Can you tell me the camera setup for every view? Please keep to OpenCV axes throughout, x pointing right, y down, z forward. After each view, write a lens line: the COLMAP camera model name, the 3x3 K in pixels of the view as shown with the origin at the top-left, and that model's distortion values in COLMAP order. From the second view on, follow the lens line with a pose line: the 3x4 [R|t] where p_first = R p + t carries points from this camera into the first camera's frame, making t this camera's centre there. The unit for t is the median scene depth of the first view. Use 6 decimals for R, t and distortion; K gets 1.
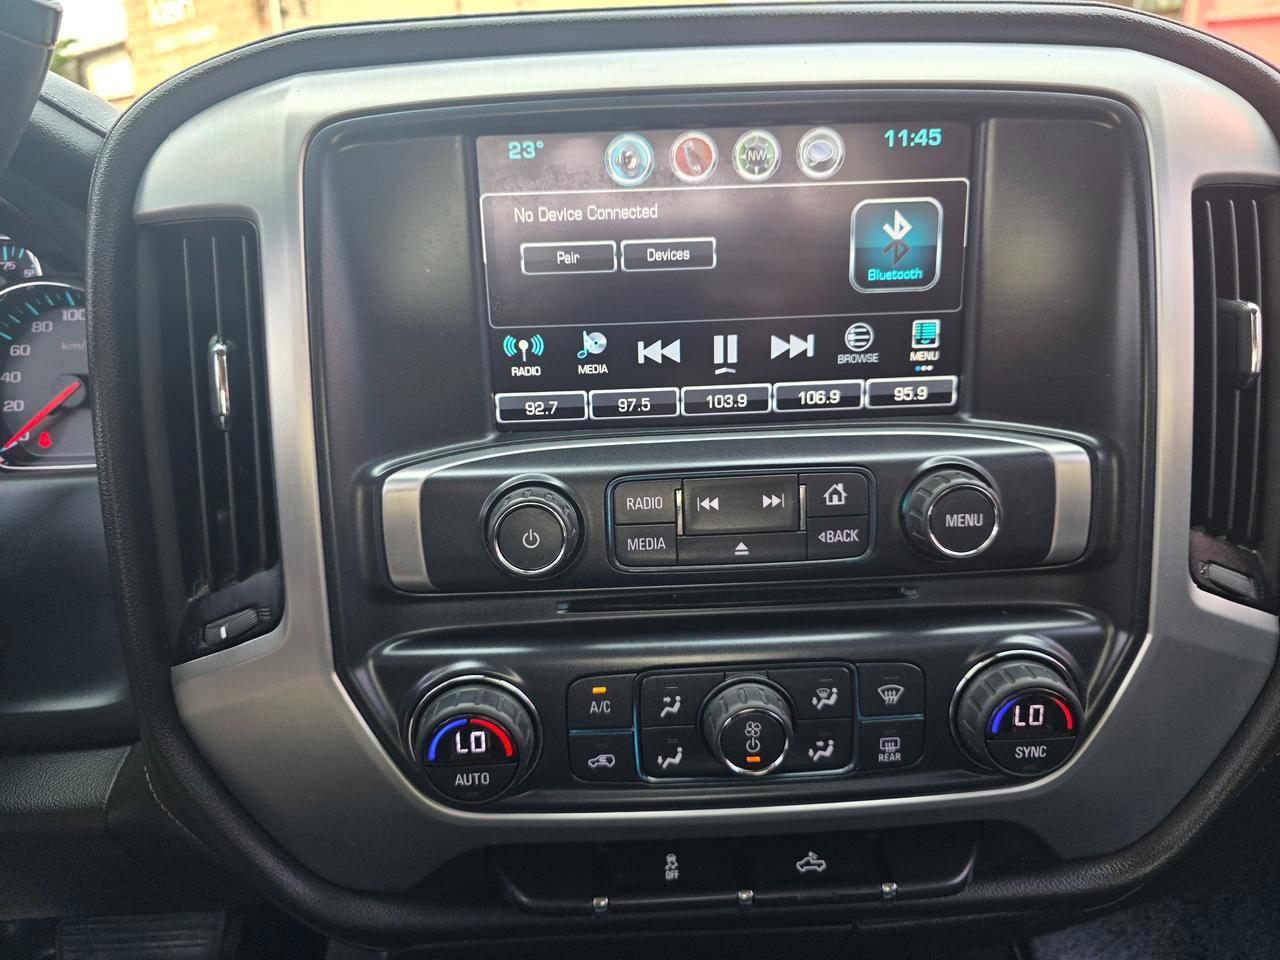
lens RADIAL K [[876.5, 0, 635.1], [0, 876.5, 464.0], [0, 0, 1]] dist [0.000070, -0.007017]
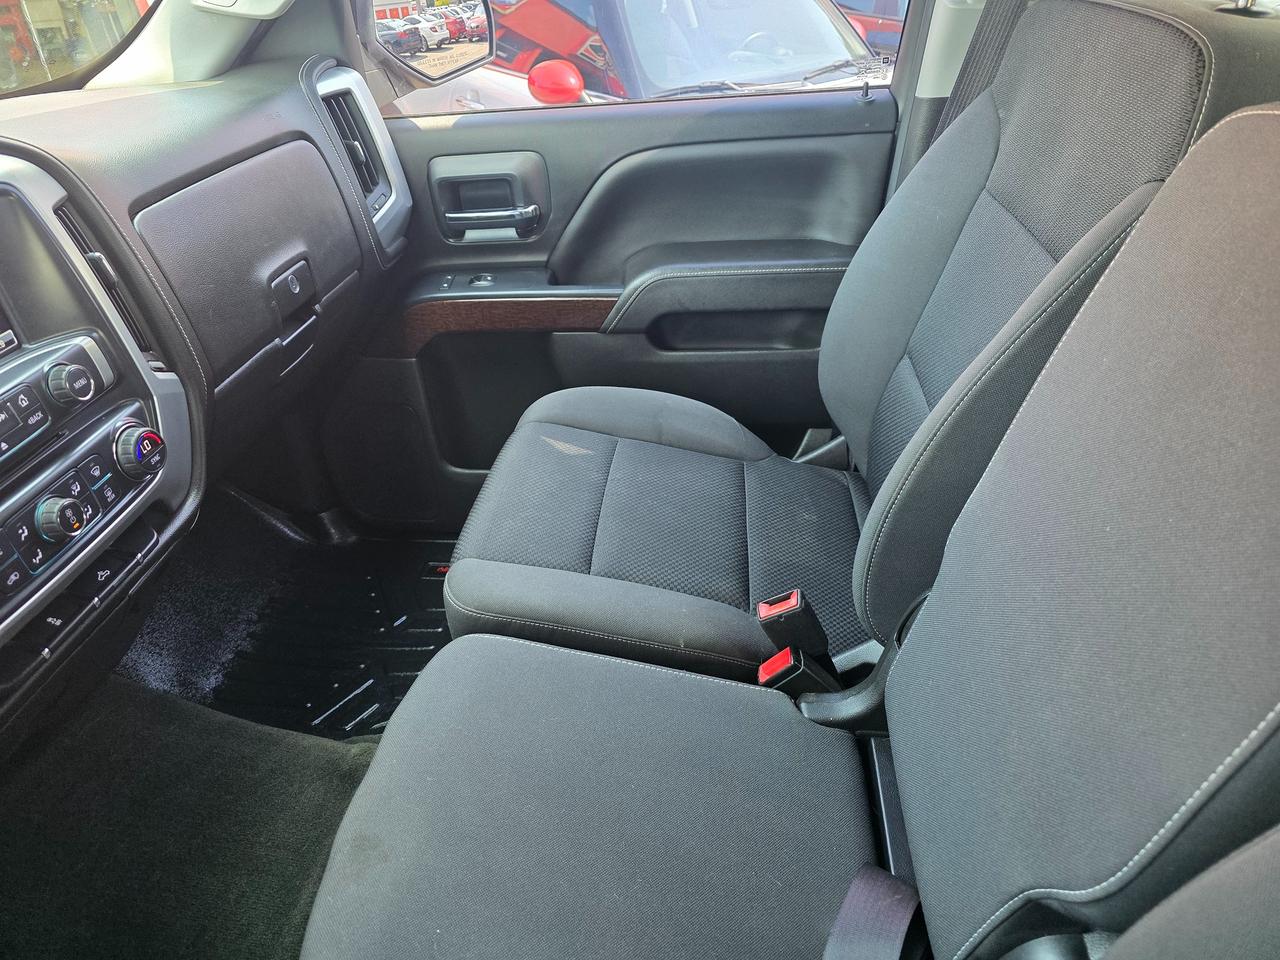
lens RADIAL K [[868.3, 0, 626.3], [0, 868.3, 452.5], [0, 0, 1]] dist [0.062408, -0.071220]
pose [[0.153598, -0.481518, 0.862872, -1.316883], [0.352867, 0.842386, 0.407272, -0.192848], [-0.922980, 0.241923, 0.299300, -0.839735]]
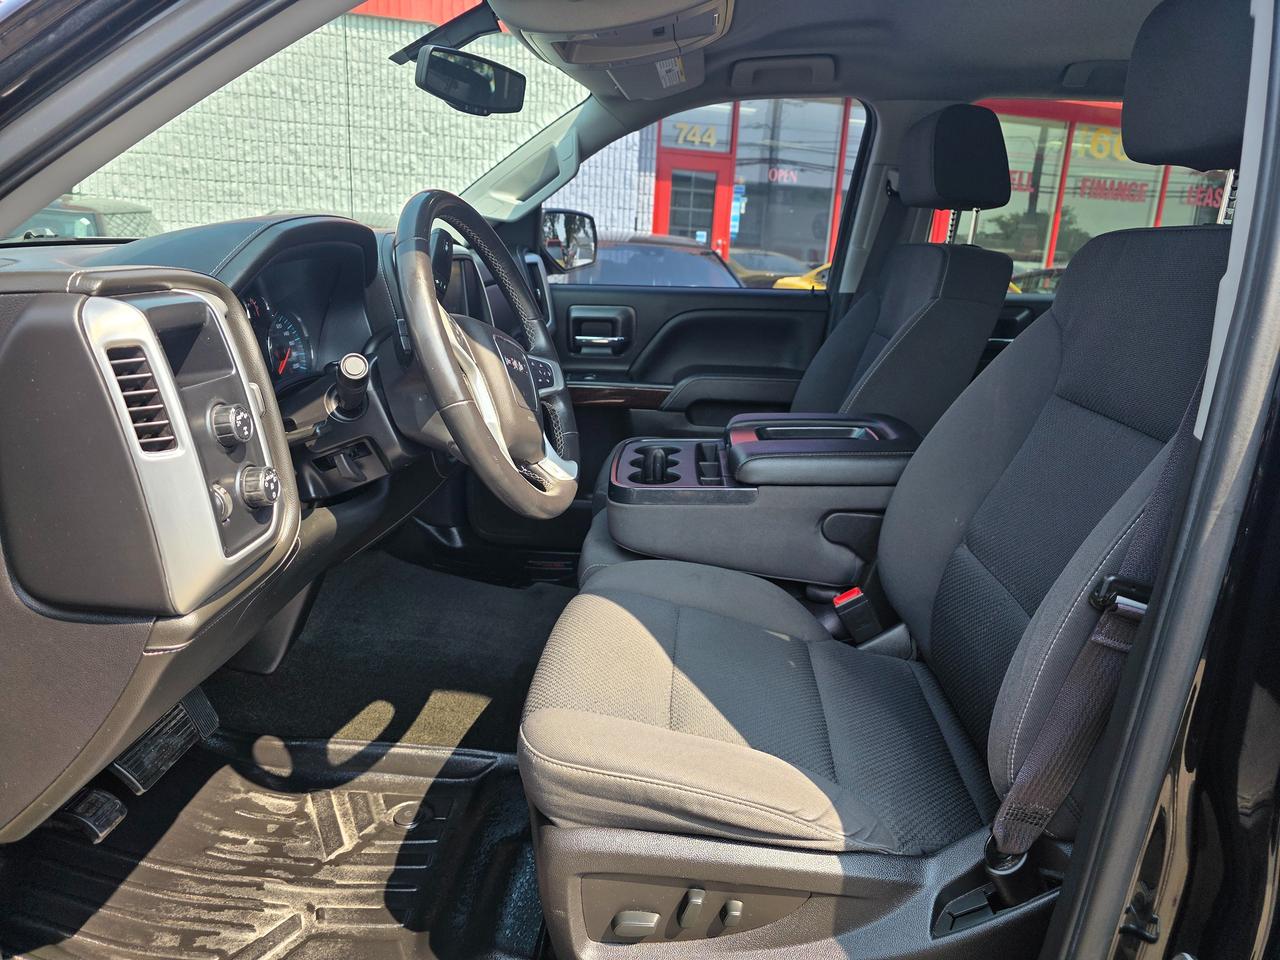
lens RADIAL K [[852.8, 0, 640.0], [0, 852.8, 480.0], [0, 0, 1]] dist [0.008809, -0.002506]
pose [[0.093172, -0.239808, 0.966339, -4.278015], [0.265573, 0.941384, 0.208009, 0.037451], [-0.959578, 0.237253, 0.151397, -0.378387]]
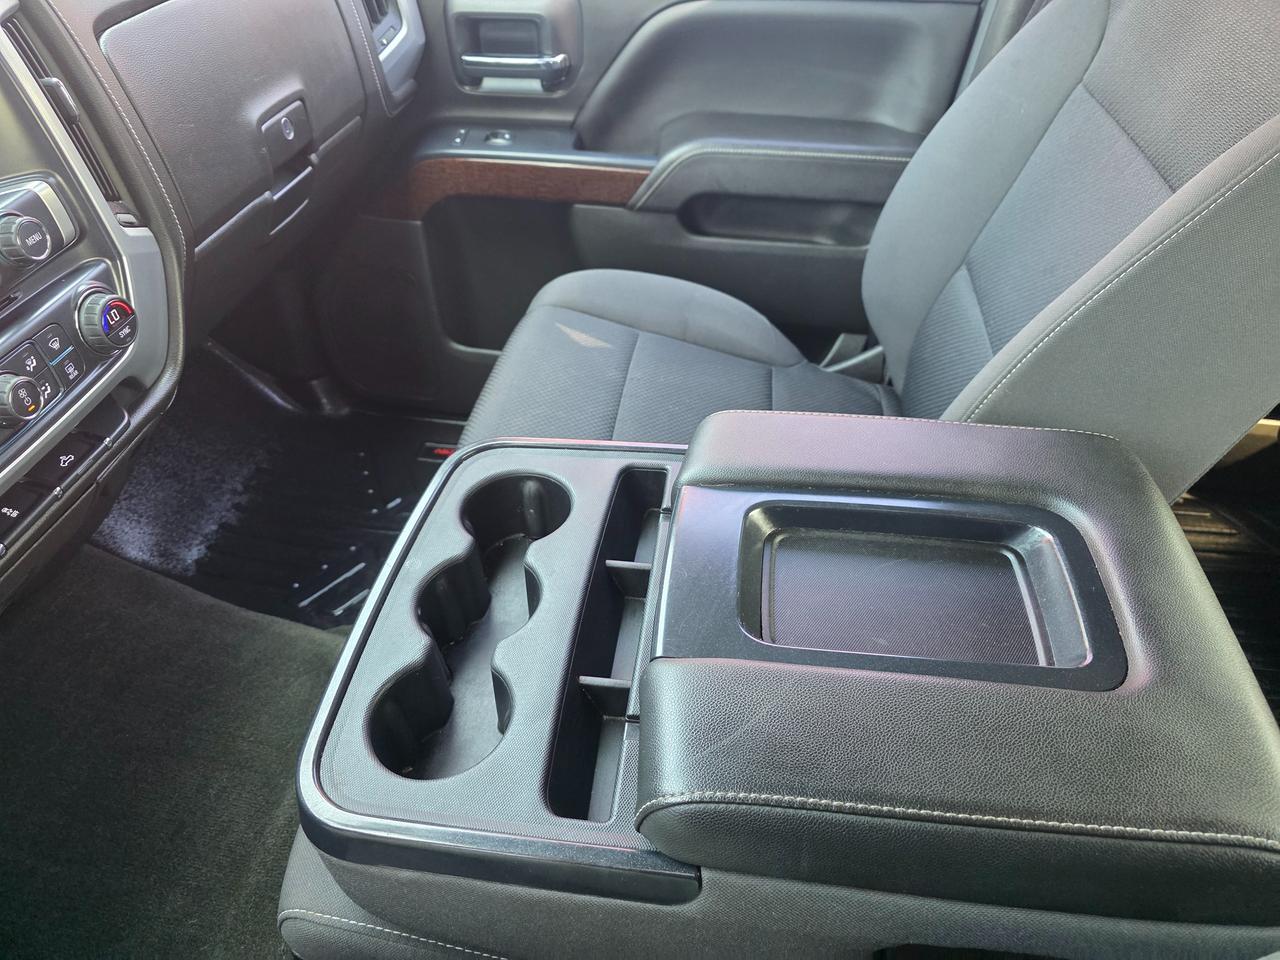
lens RADIAL K [[878.1, 0, 639.9], [0, 878.1, 457.3], [0, 0, 1]] dist [0.036165, -0.043488]
pose [[0.177184, -0.593651, 0.784974, -1.079019], [0.279364, 0.795124, 0.538269, -0.205653], [-0.943696, 0.123920, 0.306728, -0.703051]]
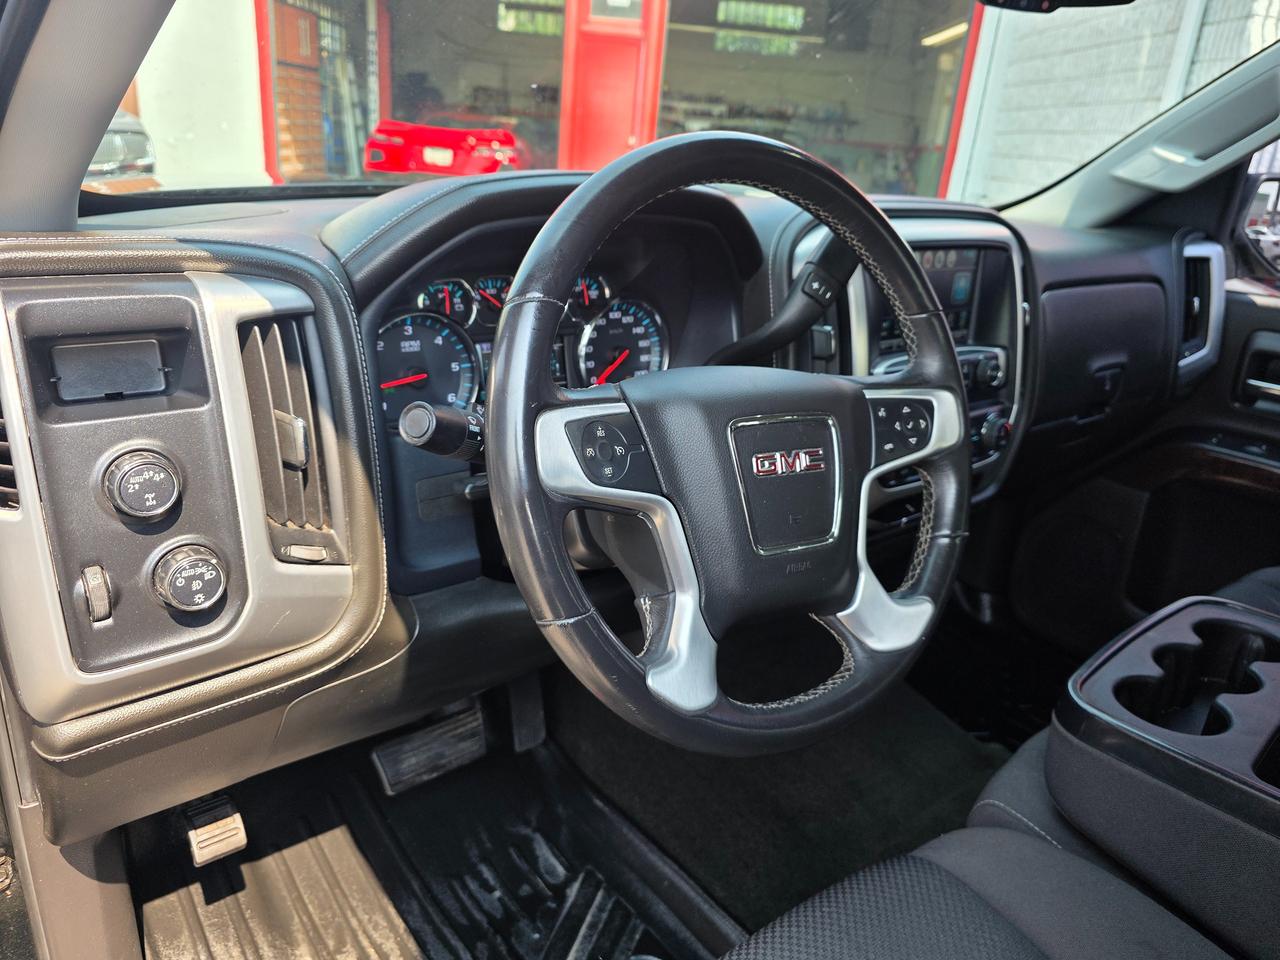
lens RADIAL K [[877.4, 0, 623.2], [0, 877.4, 470.9], [0, 0, 1]] dist [0.036366, -0.039549]
pose [[0.791043, -0.128007, 0.598219, -2.564410], [0.092568, 0.991650, 0.089788, -0.001032], [-0.604717, -0.015651, 0.796286, -0.756474]]
